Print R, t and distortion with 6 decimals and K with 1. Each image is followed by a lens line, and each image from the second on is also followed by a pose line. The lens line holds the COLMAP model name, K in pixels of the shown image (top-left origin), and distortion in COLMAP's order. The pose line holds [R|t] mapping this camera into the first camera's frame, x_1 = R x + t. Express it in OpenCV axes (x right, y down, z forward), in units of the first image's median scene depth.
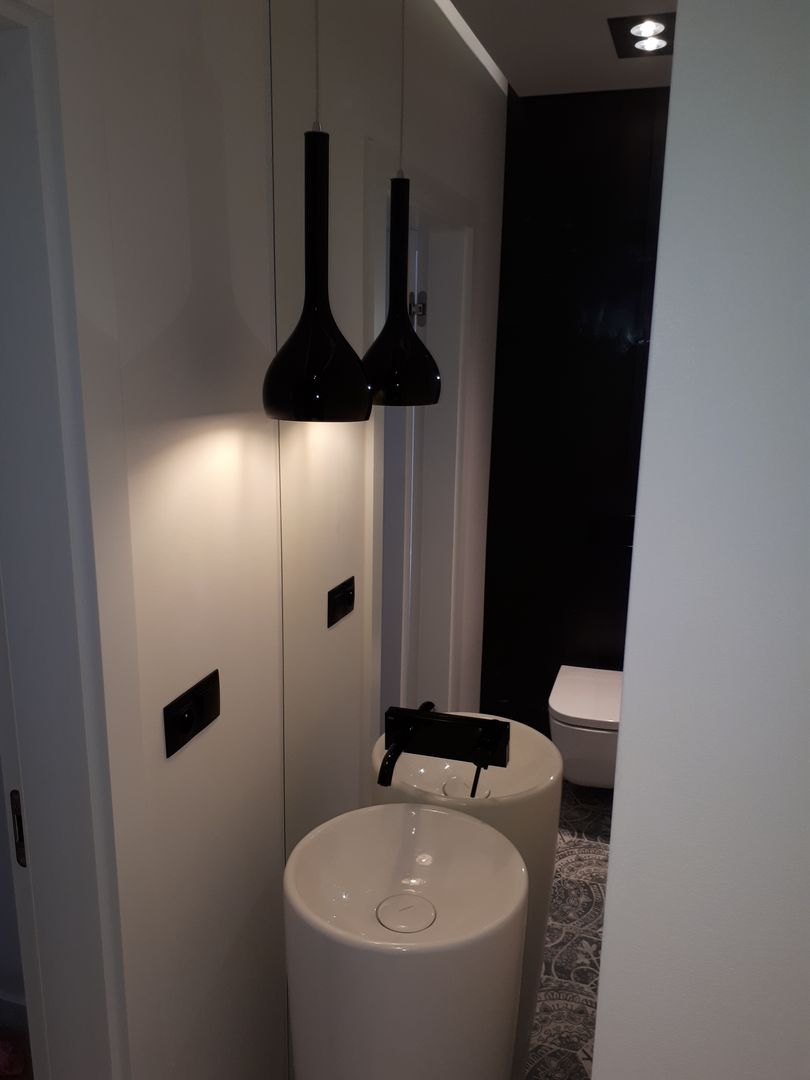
lens RADIAL K [[895.6, 0, 405.0], [0, 895.6, 540.0], [0, 0, 1]] dist [0.034711, -0.076266]
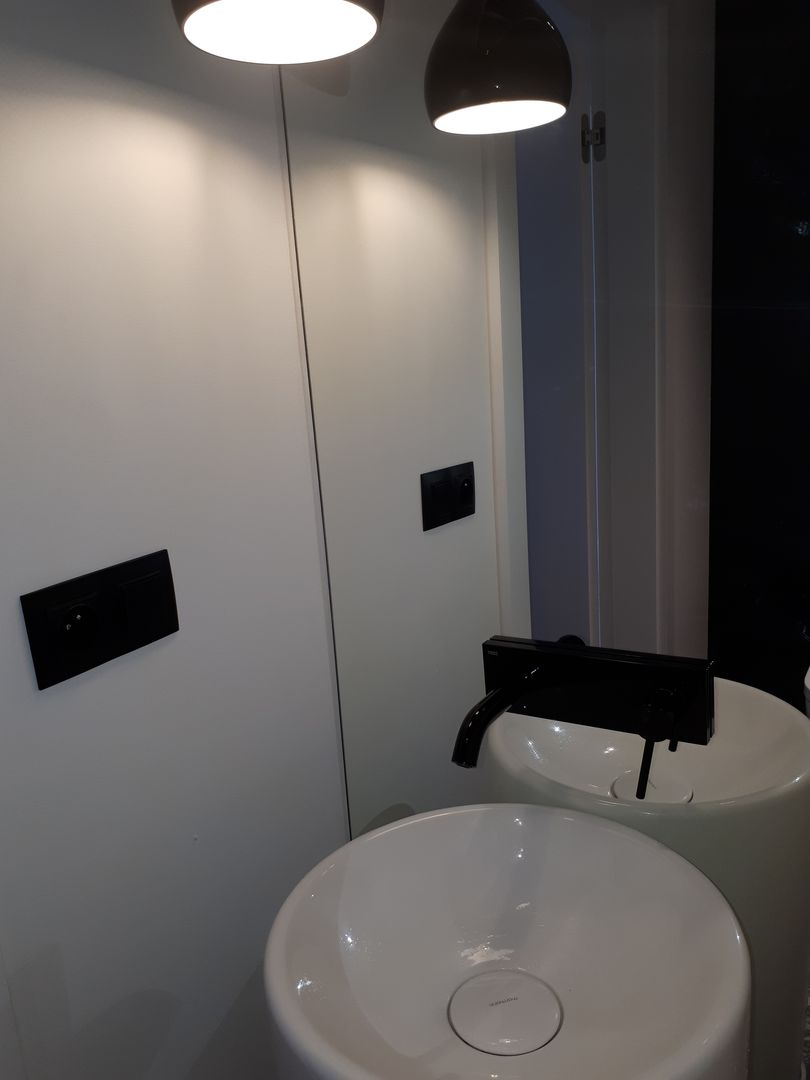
lens RADIAL K [[895.6, 0, 405.0], [0, 895.6, 540.0], [0, 0, 1]] dist [0.034711, -0.076266]
pose [[0.965102, -0.025939, -0.260588, 0.055505], [0.021794, 0.999586, -0.018784, 0.093367], [0.260967, 0.012449, 0.965267, 0.296658]]
